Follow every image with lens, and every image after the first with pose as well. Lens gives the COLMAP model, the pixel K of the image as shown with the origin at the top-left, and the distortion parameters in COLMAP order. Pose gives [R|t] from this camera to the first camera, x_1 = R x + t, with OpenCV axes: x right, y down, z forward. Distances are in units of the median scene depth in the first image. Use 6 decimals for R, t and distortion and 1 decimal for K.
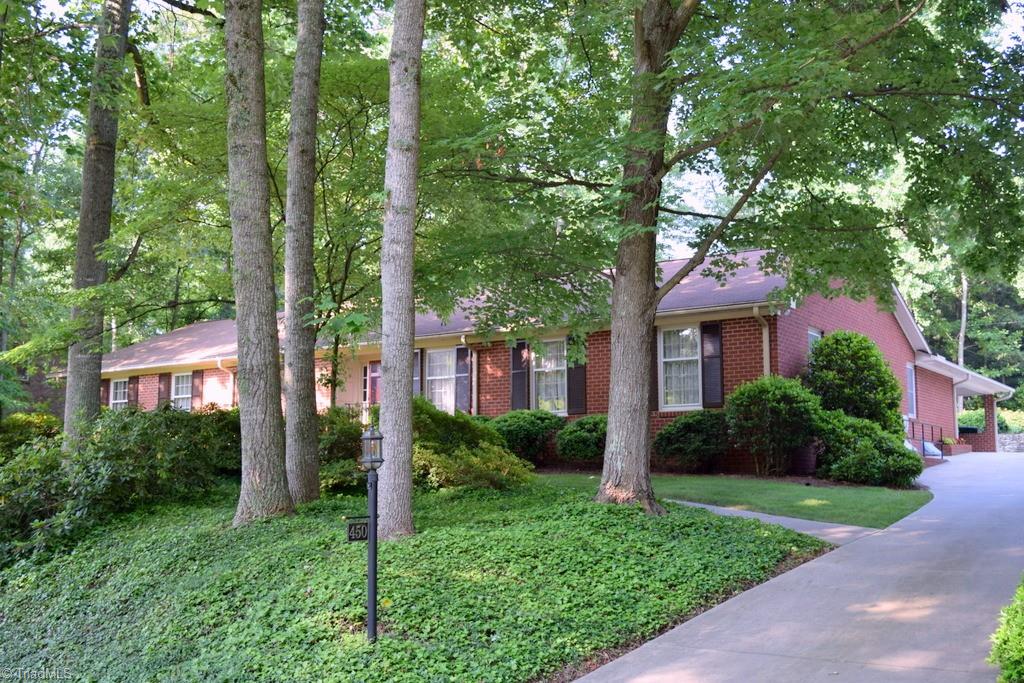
lens RADIAL K [[1135.6, 0, 513.1], [0, 1135.6, 343.2], [0, 0, 1]] dist [-0.054331, 0.000000]
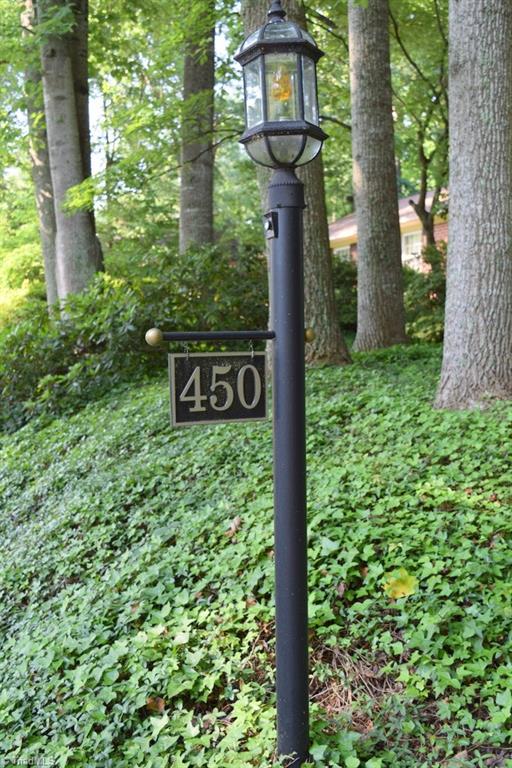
lens RADIAL K [[851.7, 0, 255.3], [0, 851.7, 383.6], [0, 0, 1]] dist [-0.054331, 0.000000]
pose [[0.900228, 0.007578, -0.435352, -0.036203], [0.059287, 0.988403, 0.139800, 0.125048], [0.431363, -0.151663, 0.889339, 0.748524]]
